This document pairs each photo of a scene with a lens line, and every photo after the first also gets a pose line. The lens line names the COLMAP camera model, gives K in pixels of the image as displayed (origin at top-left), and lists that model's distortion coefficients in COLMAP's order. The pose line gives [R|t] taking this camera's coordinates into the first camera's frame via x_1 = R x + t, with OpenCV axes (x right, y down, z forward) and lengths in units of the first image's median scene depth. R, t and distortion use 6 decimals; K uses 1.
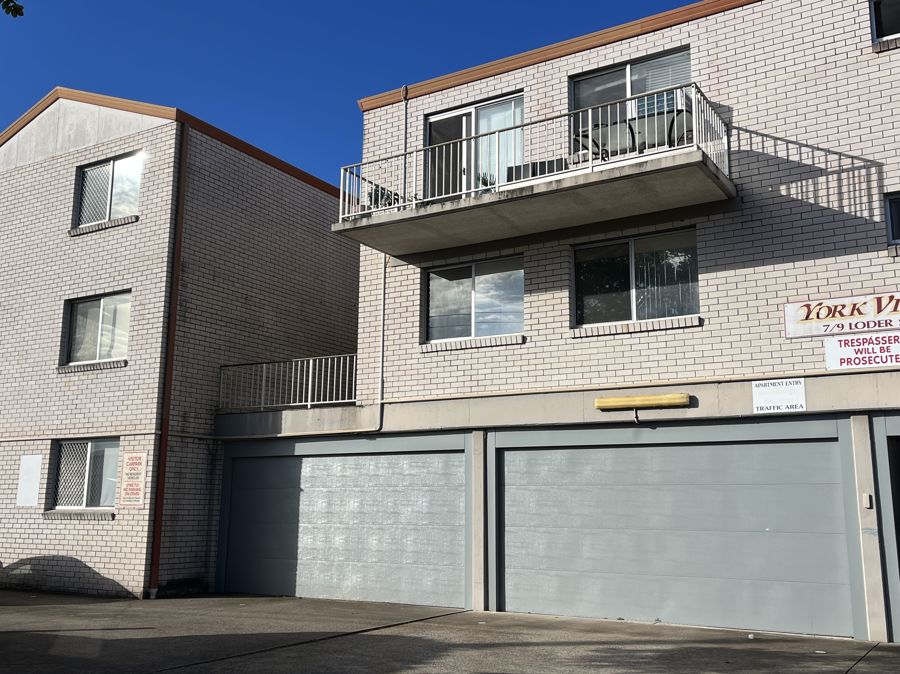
lens RADIAL K [[907.7, 0, 449.0], [0, 907.7, 332.9], [0, 0, 1]] dist [0.045983, 0.000000]
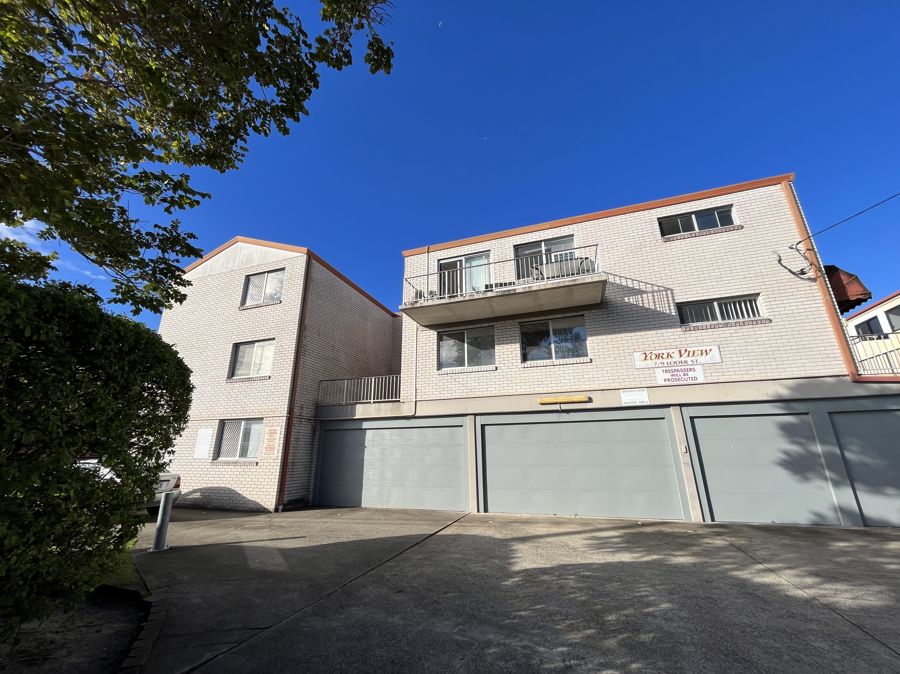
lens RADIAL K [[365.7, 0, 449.1], [0, 365.7, 333.9], [0, 0, 1]] dist [-0.002175, -0.000236]
pose [[0.976958, 0.050591, 0.207350, -0.184973], [-0.024607, 0.991721, -0.126033, 0.035546], [-0.212010, 0.118027, 0.970114, 0.232807]]
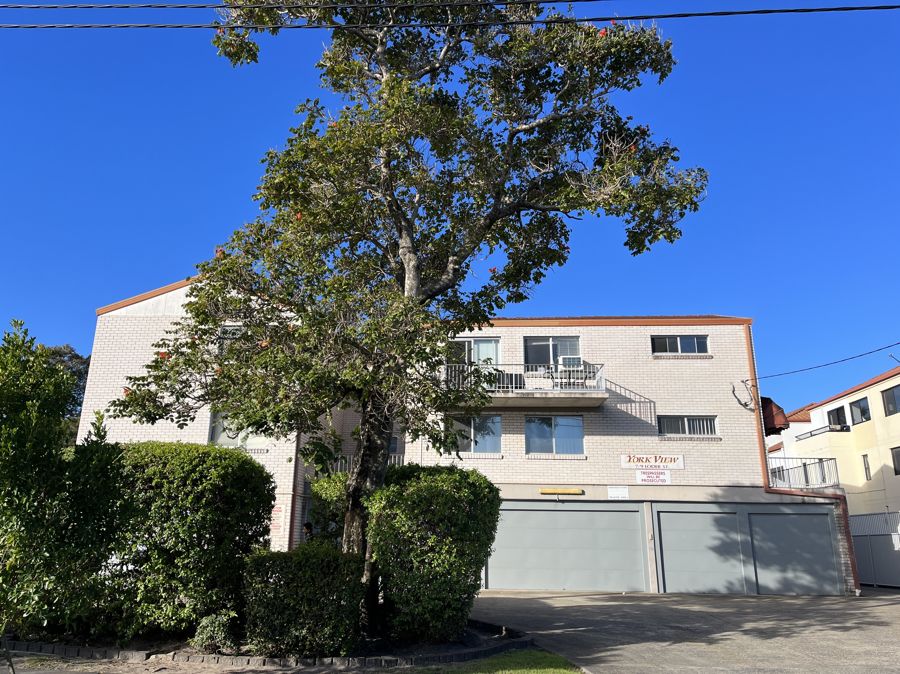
lens RADIAL K [[681.2, 0, 447.4], [0, 681.2, 340.3], [0, 0, 1]] dist [0.052804, -0.040963]
pose [[0.879598, 0.136331, 0.455764, -0.788670], [-0.095069, 0.989106, -0.112391, -0.071370], [-0.466121, 0.055530, 0.882977, -0.367375]]
